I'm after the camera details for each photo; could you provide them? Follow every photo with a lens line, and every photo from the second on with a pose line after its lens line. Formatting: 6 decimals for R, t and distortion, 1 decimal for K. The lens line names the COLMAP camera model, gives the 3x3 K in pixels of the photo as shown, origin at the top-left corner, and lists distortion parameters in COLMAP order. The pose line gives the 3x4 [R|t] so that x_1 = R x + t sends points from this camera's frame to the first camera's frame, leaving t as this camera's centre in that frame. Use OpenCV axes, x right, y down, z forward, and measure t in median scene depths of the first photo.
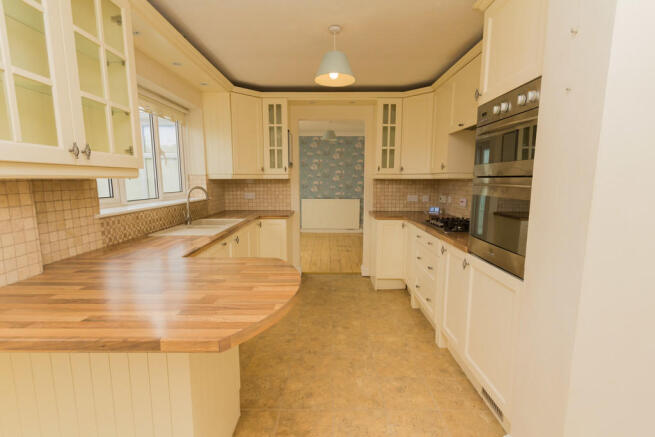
lens RADIAL K [[319.6, 0, 327.8], [0, 319.6, 224.3], [0, 0, 1]] dist [0.005338, 0.002250]
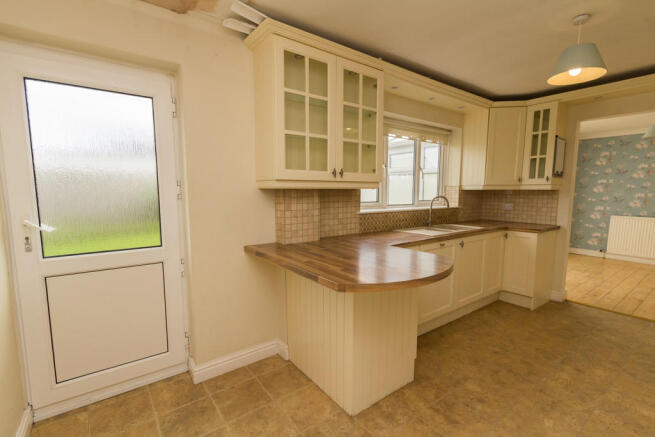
lens RADIAL K [[302.4, 0, 329.3], [0, 302.4, 225.0], [0, 0, 1]] dist [0.006240, 0.000770]
pose [[0.602043, 0.094425, -0.792861, 0.264689], [-0.114935, 0.992890, 0.030974, 0.002677], [0.790148, 0.072480, 0.608615, -0.007495]]
